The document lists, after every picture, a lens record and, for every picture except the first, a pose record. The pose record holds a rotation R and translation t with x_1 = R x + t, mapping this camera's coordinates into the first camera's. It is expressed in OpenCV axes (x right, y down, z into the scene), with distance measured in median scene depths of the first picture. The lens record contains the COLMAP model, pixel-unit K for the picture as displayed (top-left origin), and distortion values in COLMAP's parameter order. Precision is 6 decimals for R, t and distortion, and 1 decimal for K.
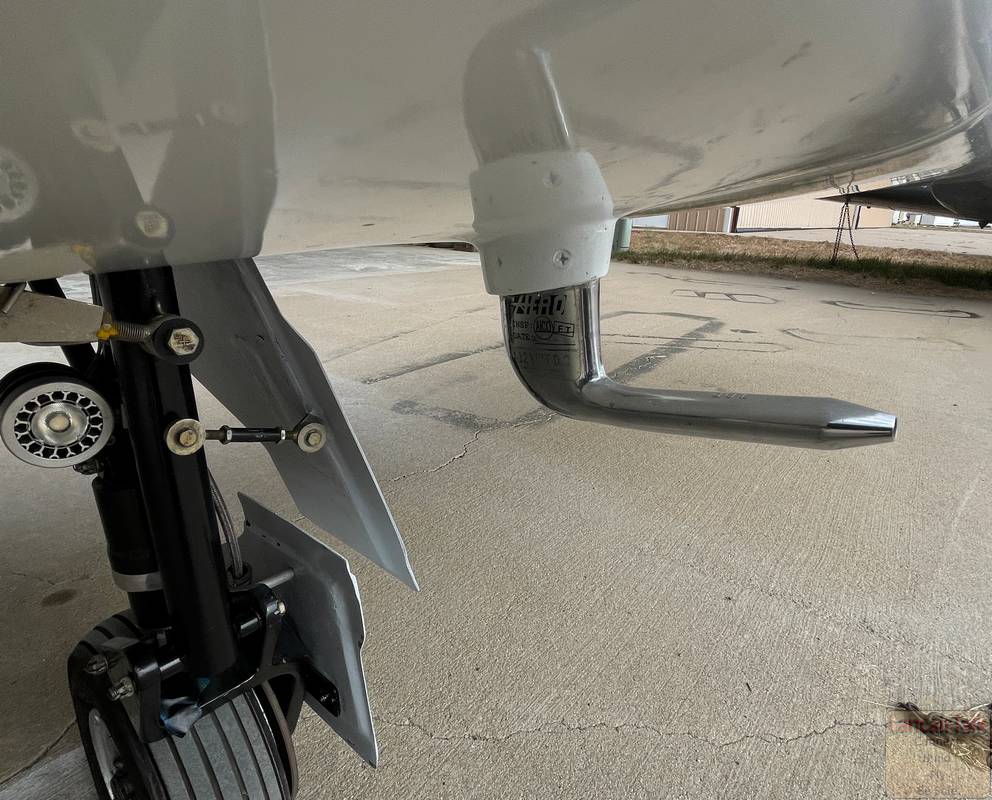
lens RADIAL K [[576.9, 0, 524.7], [0, 576.9, 411.7], [0, 0, 1]] dist [-0.000479, -0.000443]
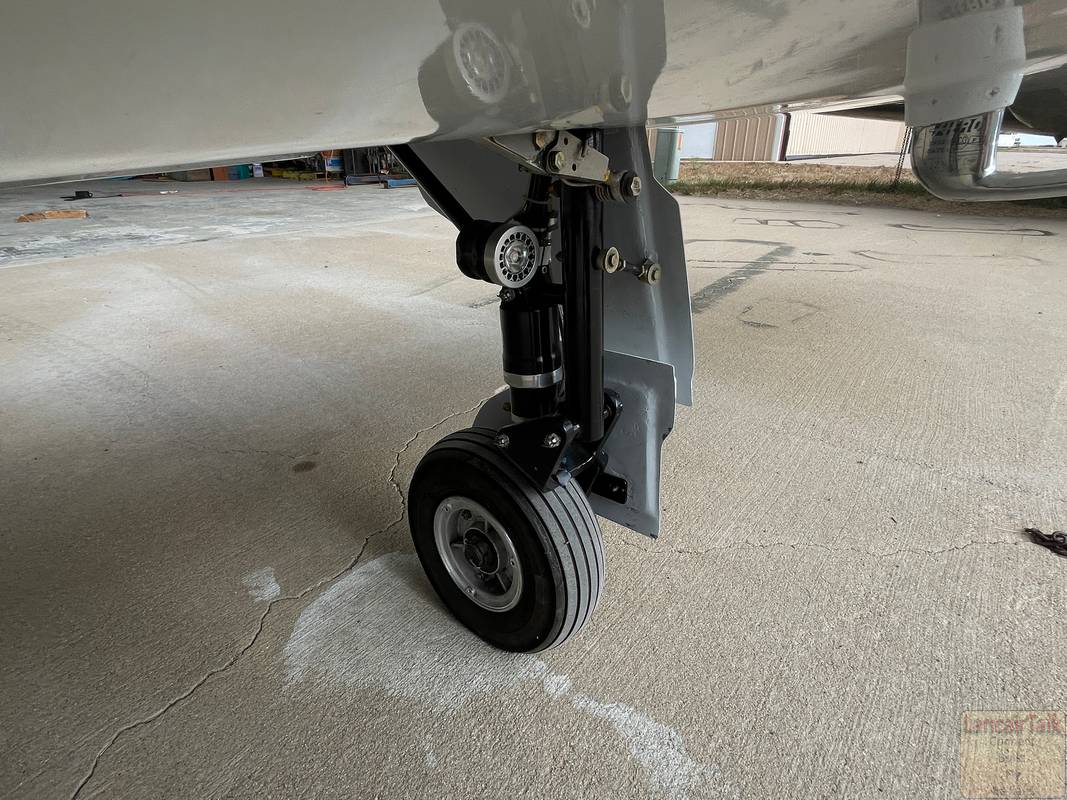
lens RADIAL K [[576.5, 0, 531.9], [0, 576.5, 407.8], [0, 0, 1]] dist [-0.005401, 0.001479]
pose [[0.998678, -0.020191, -0.047262, -0.114254], [0.024229, 0.995958, 0.086495, 0.044985], [0.045324, -0.087525, 0.995131, -0.079068]]
